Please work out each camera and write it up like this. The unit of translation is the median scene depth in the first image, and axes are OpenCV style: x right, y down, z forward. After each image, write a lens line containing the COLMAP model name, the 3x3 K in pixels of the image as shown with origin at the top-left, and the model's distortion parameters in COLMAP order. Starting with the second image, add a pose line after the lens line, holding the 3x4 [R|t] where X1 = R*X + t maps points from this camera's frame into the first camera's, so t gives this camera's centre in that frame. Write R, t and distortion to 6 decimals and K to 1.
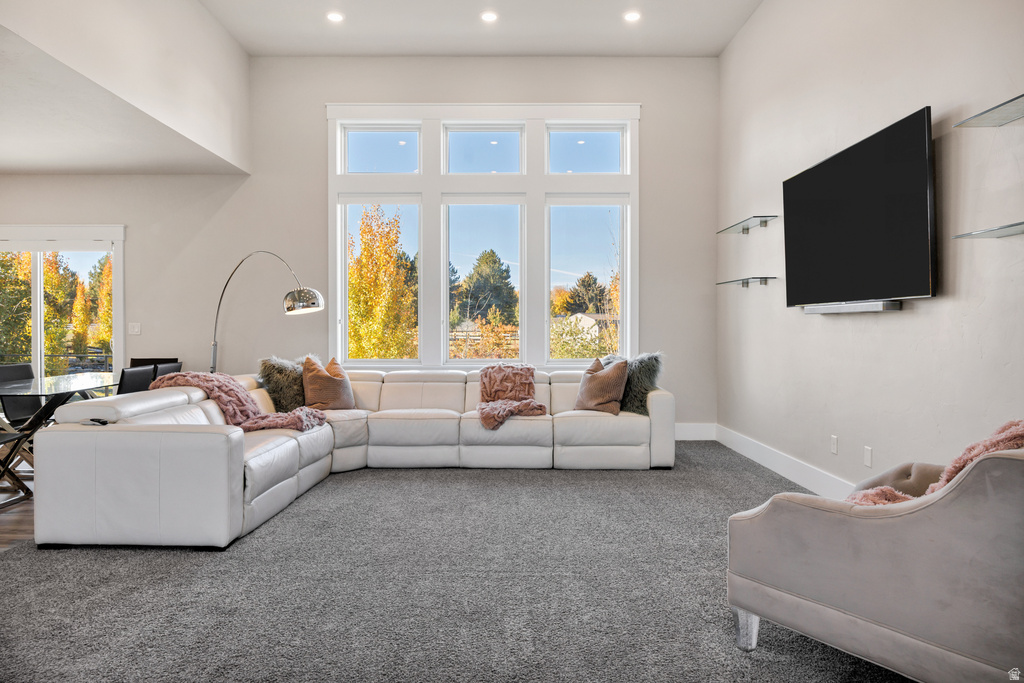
lens RADIAL K [[641.0, 0, 510.1], [0, 641.0, 332.2], [0, 0, 1]] dist [0.000308, 0.000096]
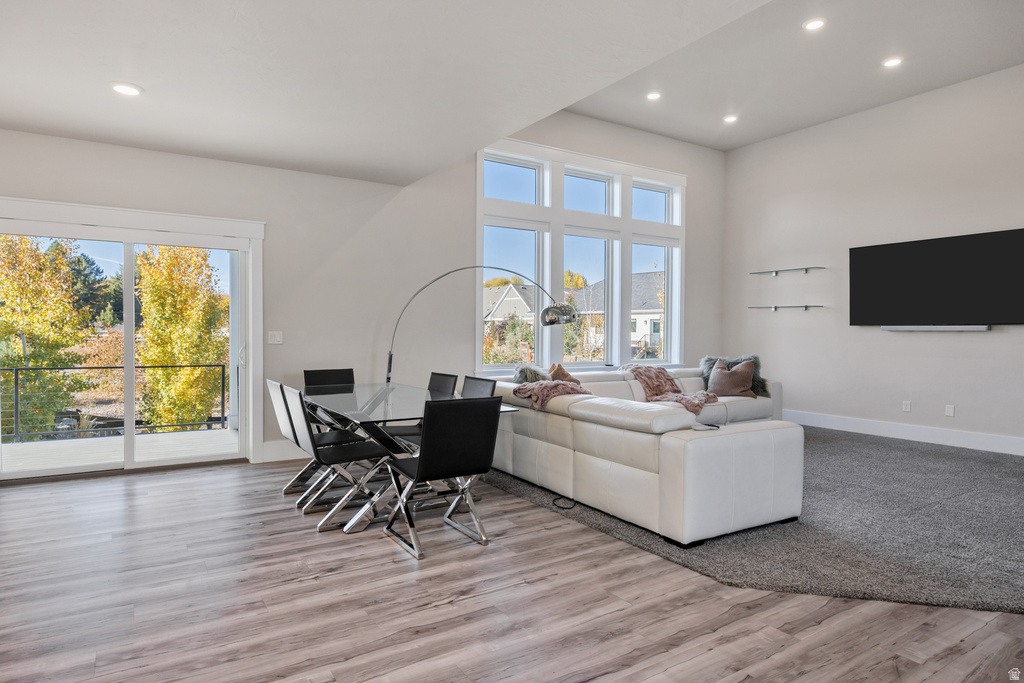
lens RADIAL K [[530.9, 0, 512.6], [0, 530.9, 332.1], [0, 0, 1]] dist [-0.010676, -0.001313]
pose [[0.859534, 0.002936, 0.511070, -0.702102], [-0.000837, 0.999990, -0.004336, -0.010753], [-0.511078, 0.003300, 0.859528, 0.201137]]
